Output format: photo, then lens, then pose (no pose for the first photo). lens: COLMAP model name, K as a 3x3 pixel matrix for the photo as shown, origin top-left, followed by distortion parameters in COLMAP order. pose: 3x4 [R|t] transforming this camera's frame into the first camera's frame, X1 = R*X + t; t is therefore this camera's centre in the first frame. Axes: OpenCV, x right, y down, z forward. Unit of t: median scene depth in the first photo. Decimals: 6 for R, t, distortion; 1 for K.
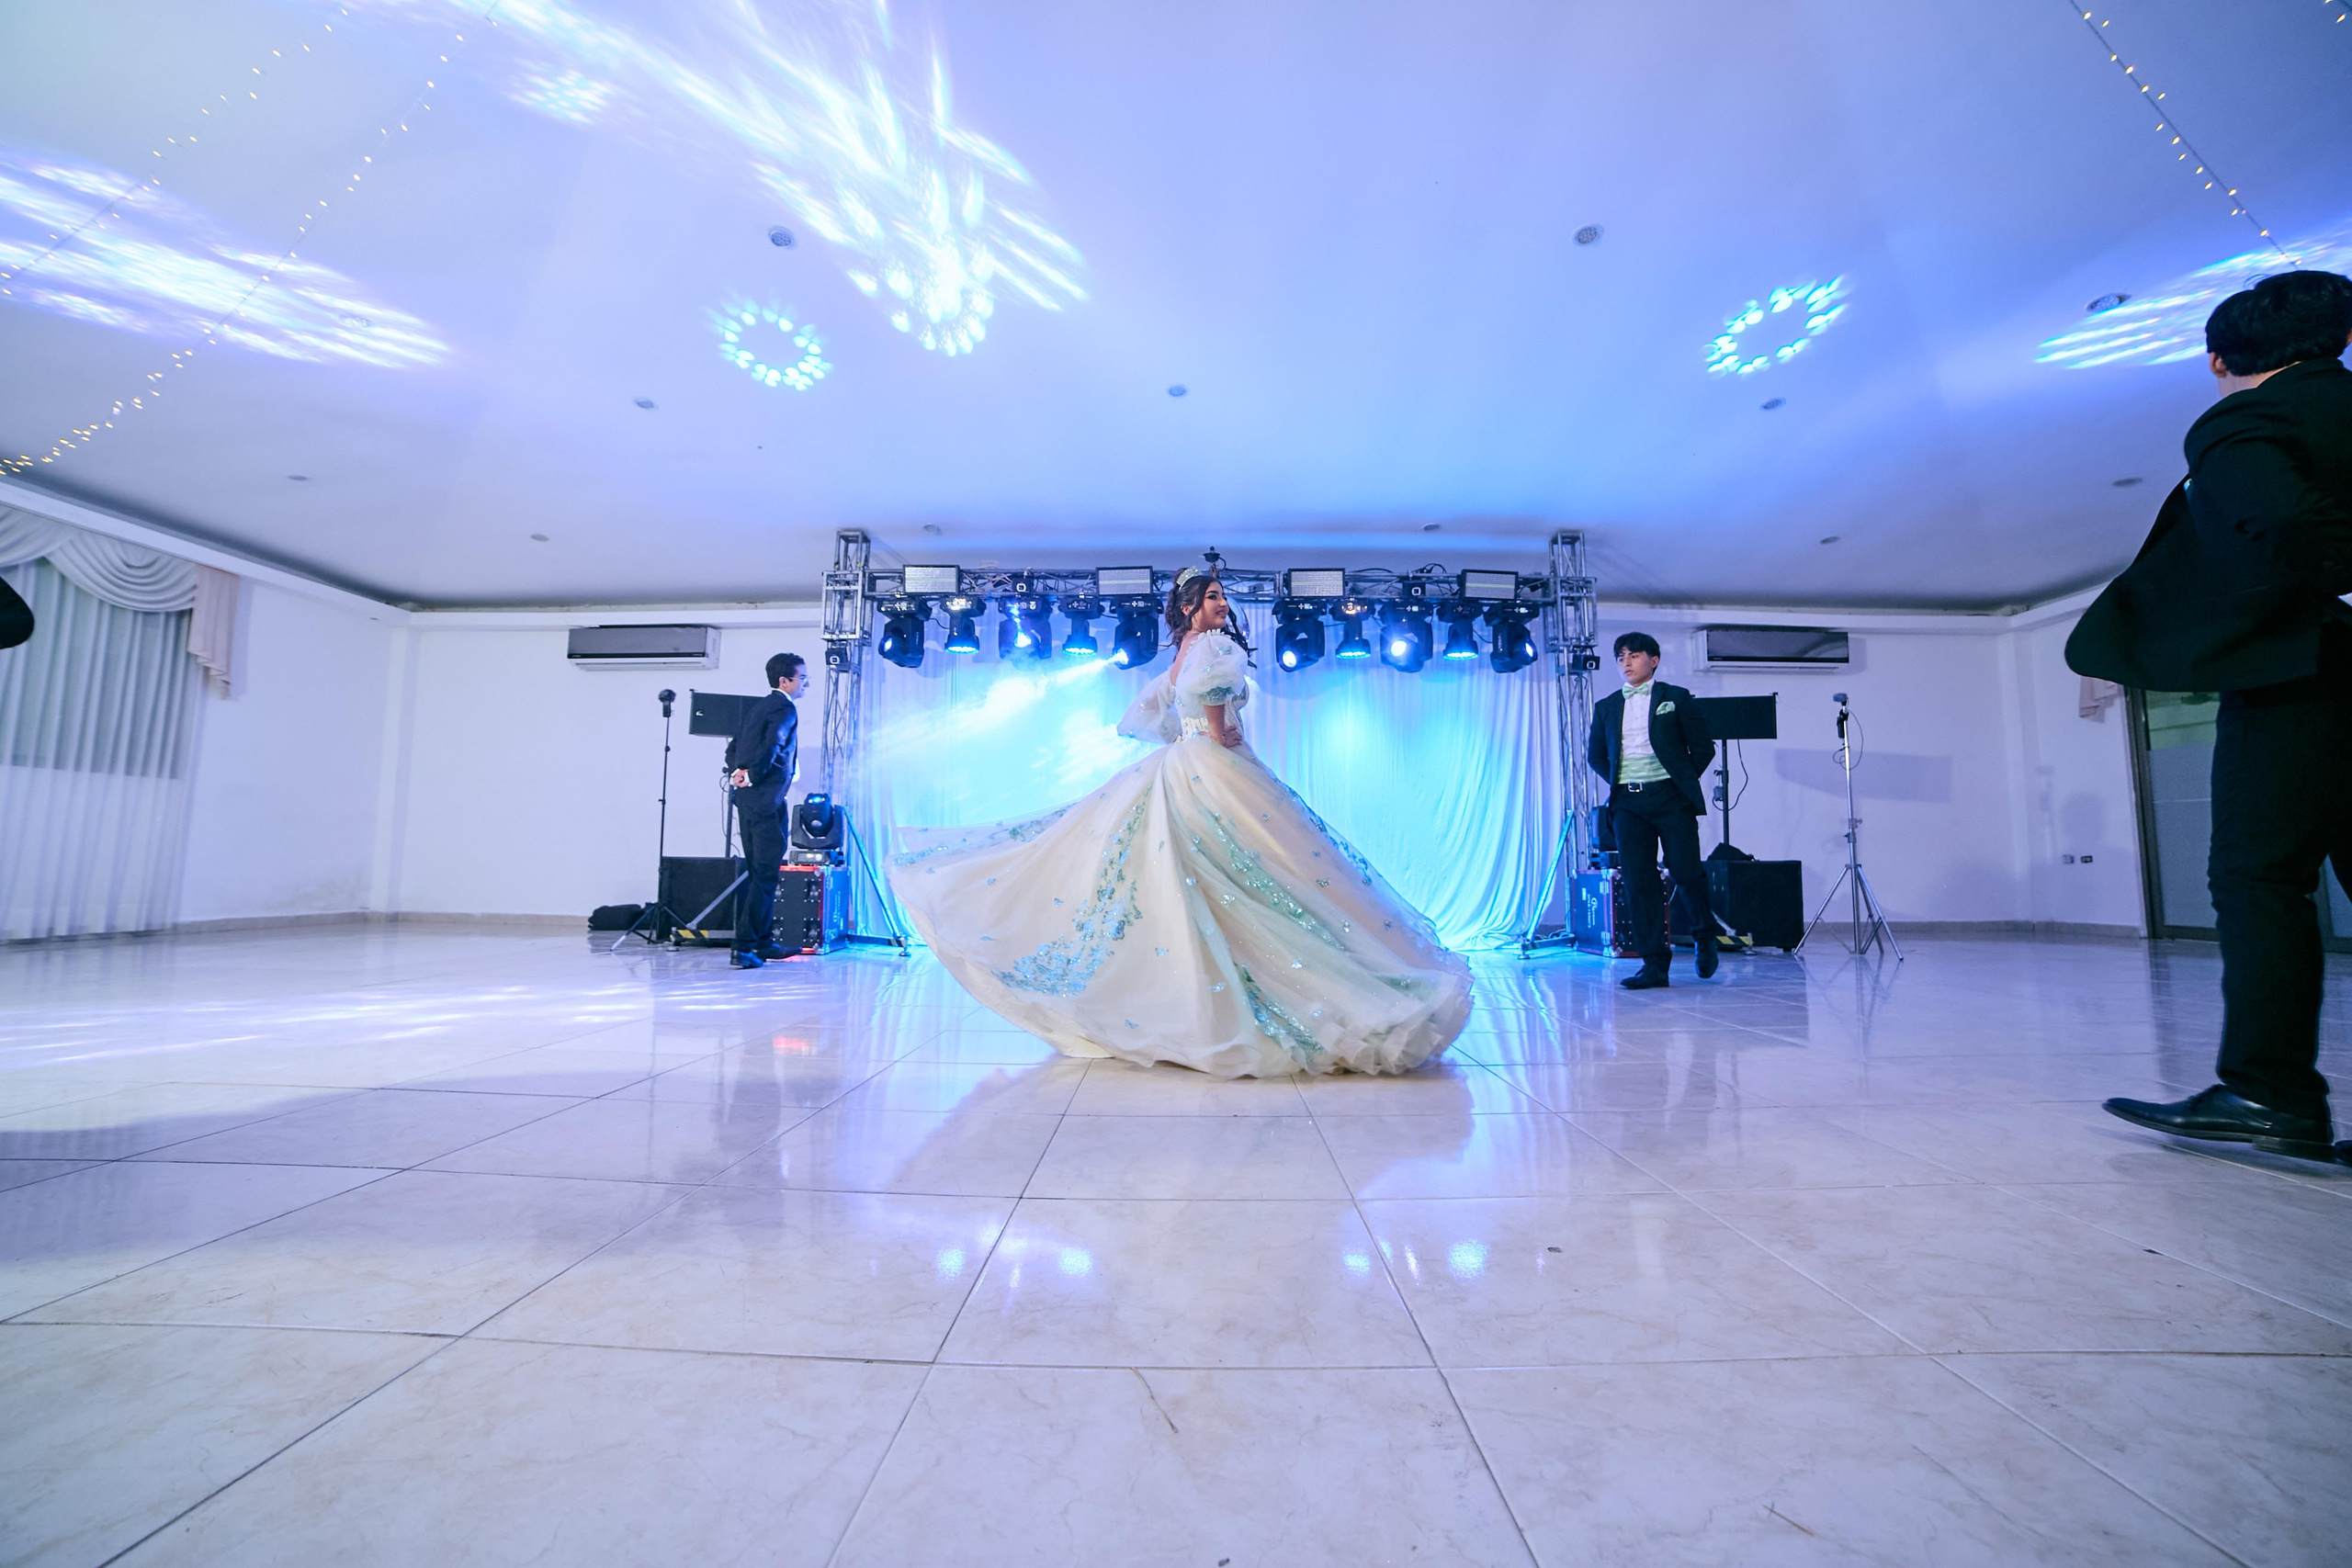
lens RADIAL K [[995.8, 0, 1183.9], [0, 995.8, 781.4], [0, 0, 1]] dist [-0.113187, 0.045522]
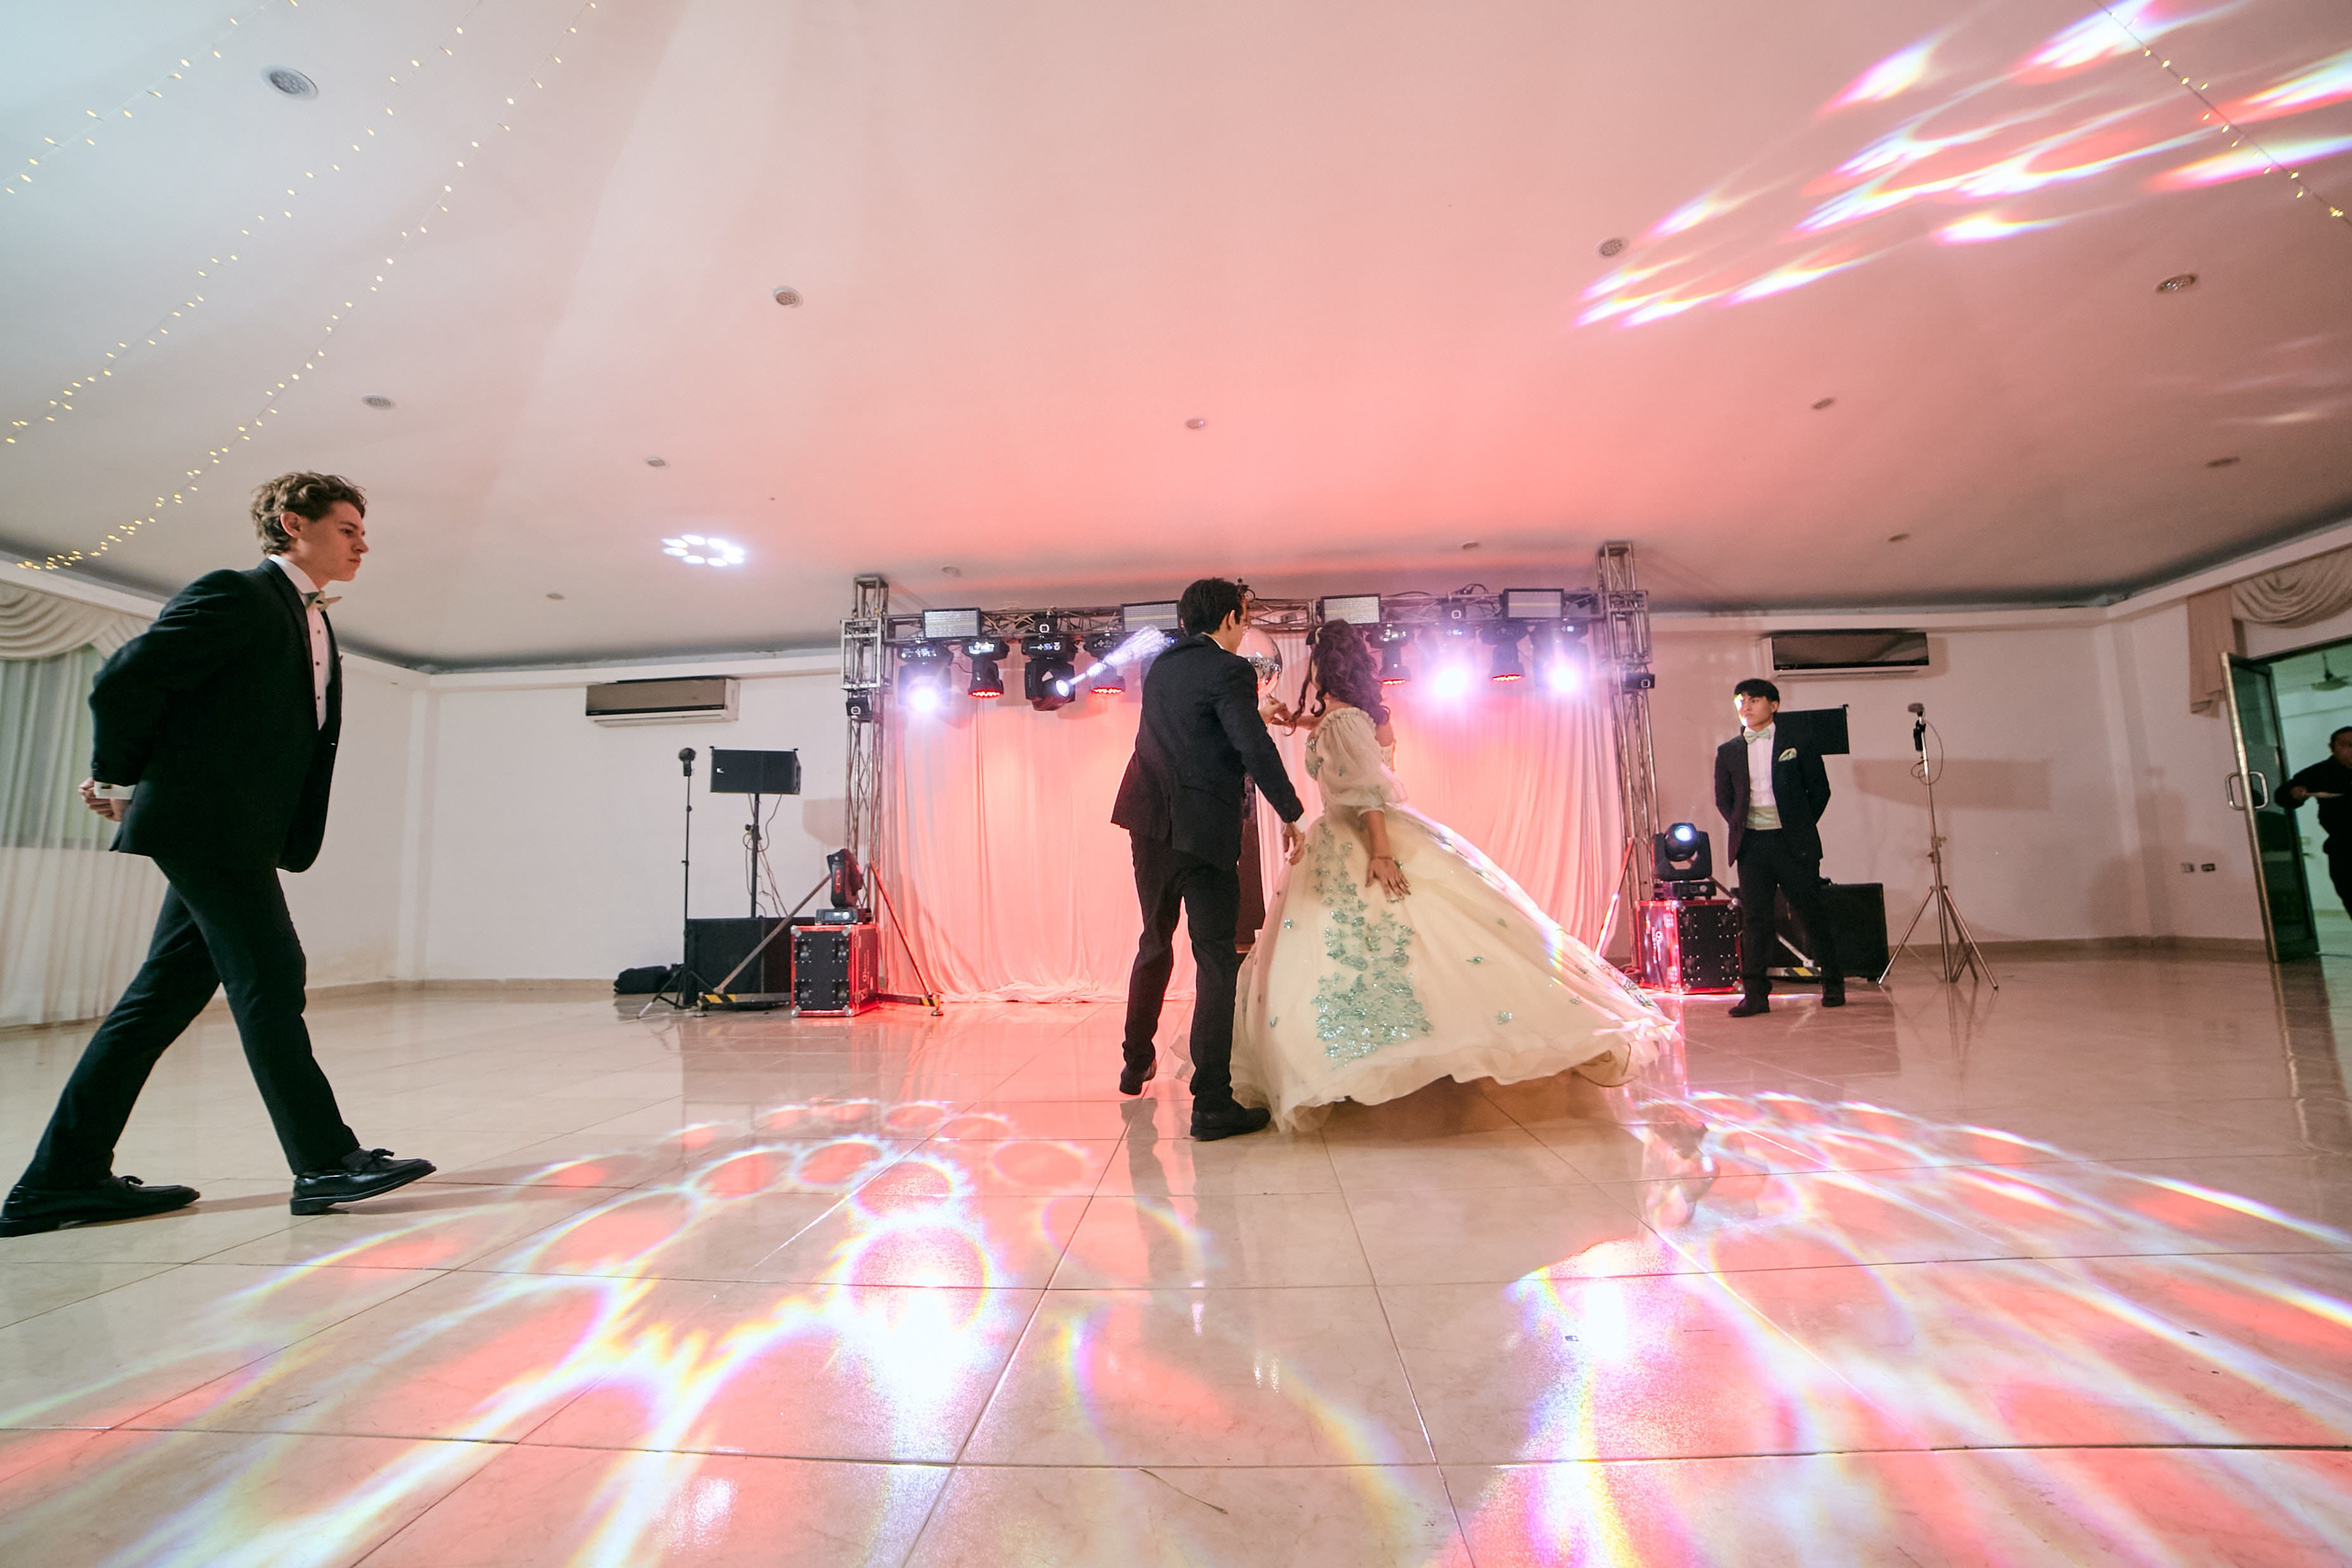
lens RADIAL K [[1061.5, 0, 1181.9], [0, 1061.5, 774.9], [0, 0, 1]] dist [-0.118373, 0.052894]
pose [[0.998220, -0.038262, -0.045757, 0.011330], [0.036998, 0.998918, -0.028164, -0.018806], [0.046785, 0.026421, 0.998555, -0.021085]]
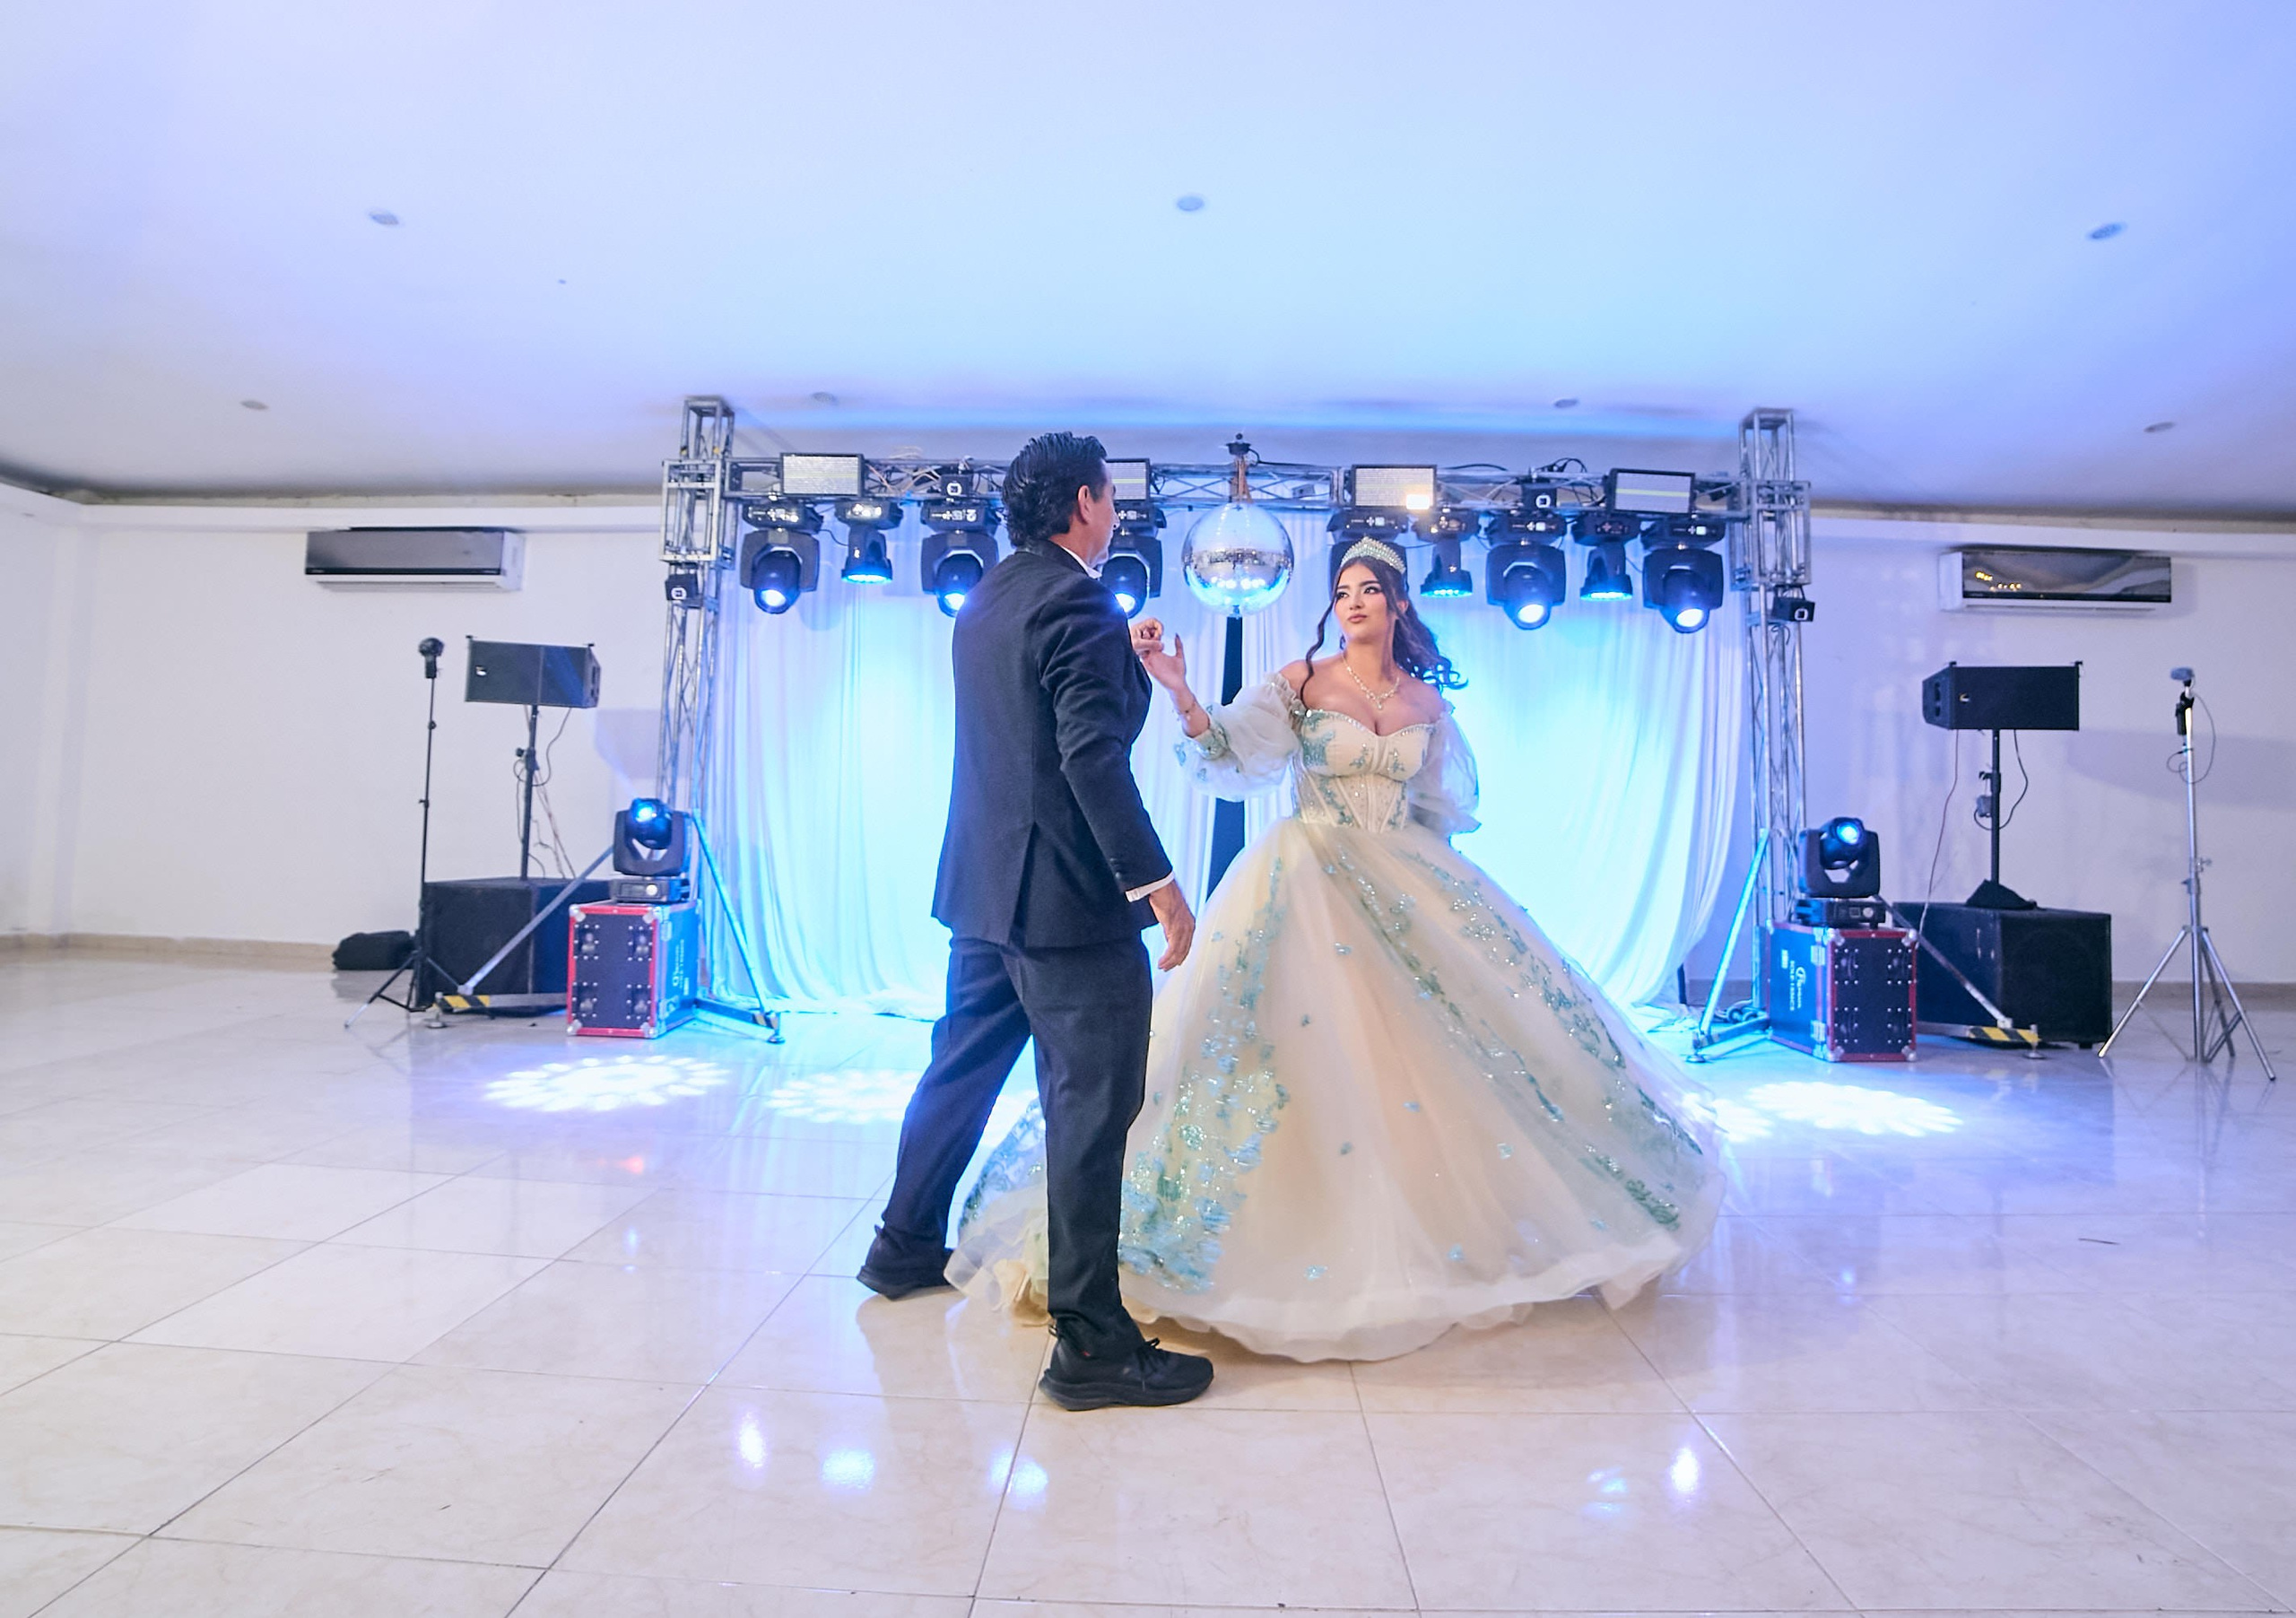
lens RADIAL K [[1331.3, 0, 1167.2], [0, 1331.3, 721.5], [0, 0, 1]] dist [-0.114247, 0.046862]
pose [[0.999773, 0.012616, -0.017164, -0.002142], [-0.012233, 0.999677, 0.022263, -0.058955], [0.017439, -0.022048, 0.999605, 0.098014]]
